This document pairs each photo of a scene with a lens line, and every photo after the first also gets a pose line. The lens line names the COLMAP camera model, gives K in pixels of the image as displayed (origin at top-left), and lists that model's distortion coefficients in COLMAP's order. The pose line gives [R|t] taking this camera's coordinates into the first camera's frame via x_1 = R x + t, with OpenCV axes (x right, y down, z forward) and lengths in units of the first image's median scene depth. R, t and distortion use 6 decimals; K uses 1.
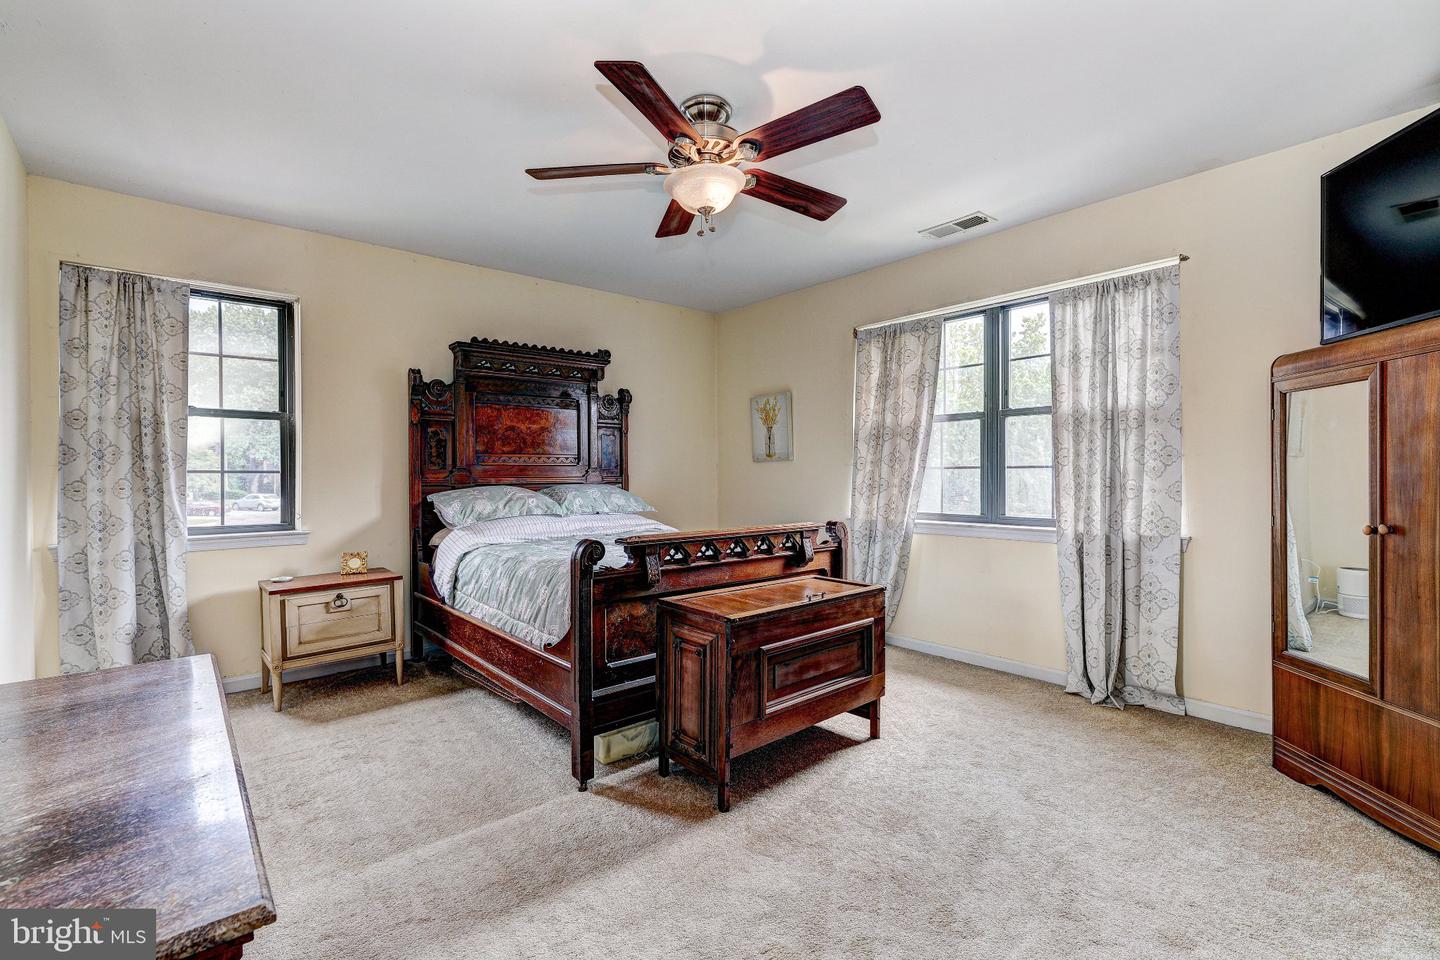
lens RADIAL K [[633.9, 0, 720.0], [0, 633.9, 480.0], [0, 0, 1]] dist [-0.004365, -0.001160]
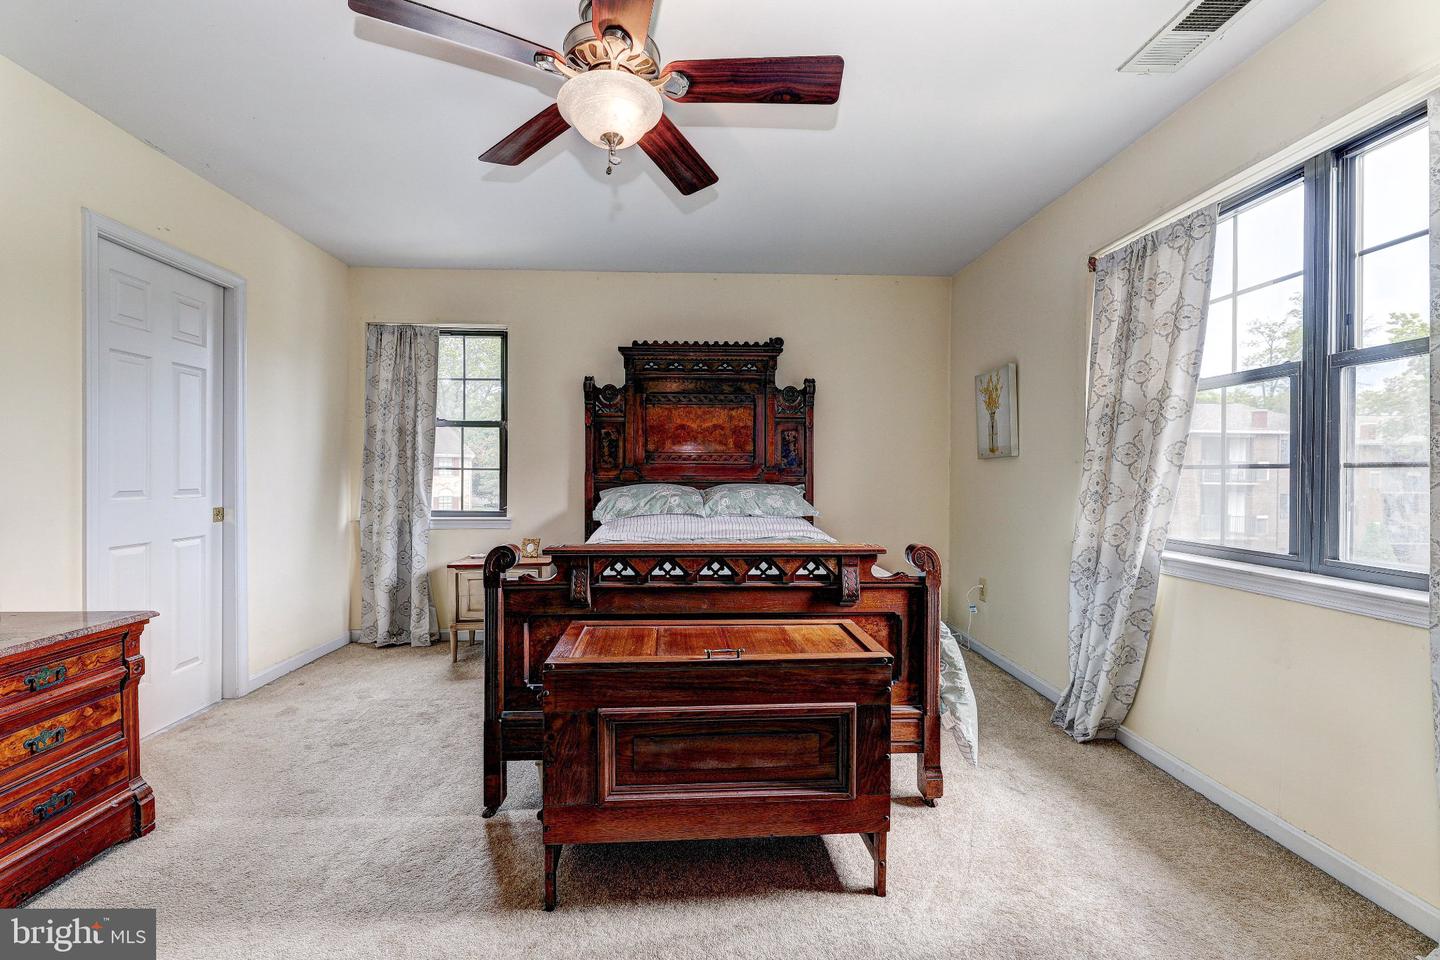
lens RADIAL K [[605.8, 0, 720.0], [0, 605.8, 480.0], [0, 0, 1]] dist [-0.008850, -0.000297]
pose [[0.791837, 0.014344, -0.610563, 0.398295], [-0.013401, 0.999892, 0.006111, -0.005189], [0.610585, 0.003343, 0.791944, 0.351583]]
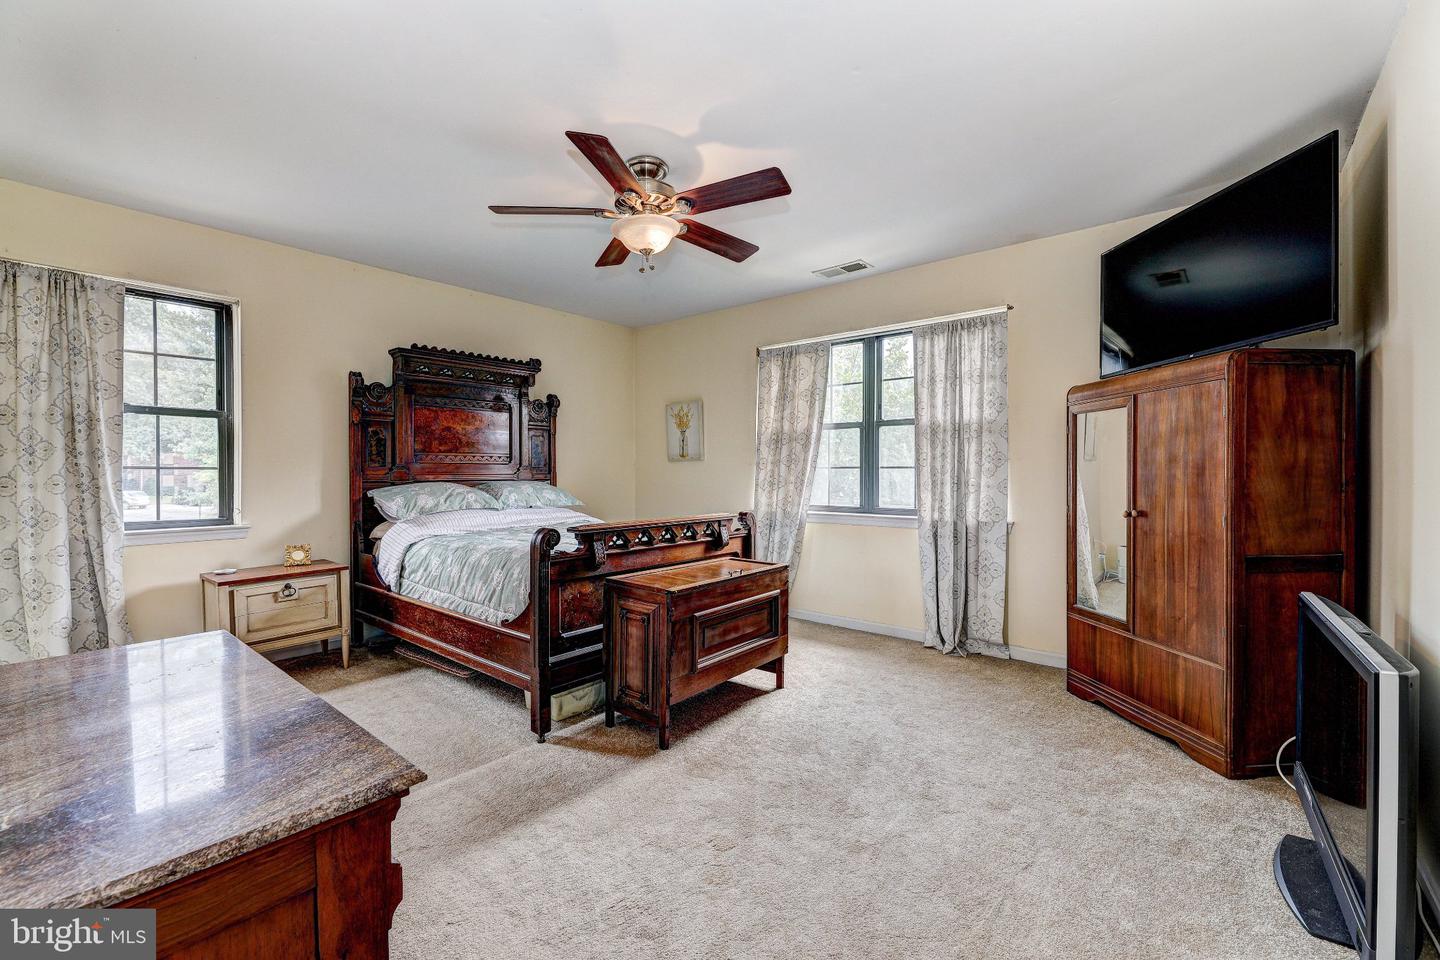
lens RADIAL K [[589.9, 0, 720.0], [0, 589.9, 480.0], [0, 0, 1]] dist [-0.009658, -0.000309]
pose [[0.985892, 0.001828, 0.167373, -0.051161], [-0.002534, 0.999989, 0.004005, 0.000213], [-0.167364, -0.004372, 0.985886, -0.086006]]
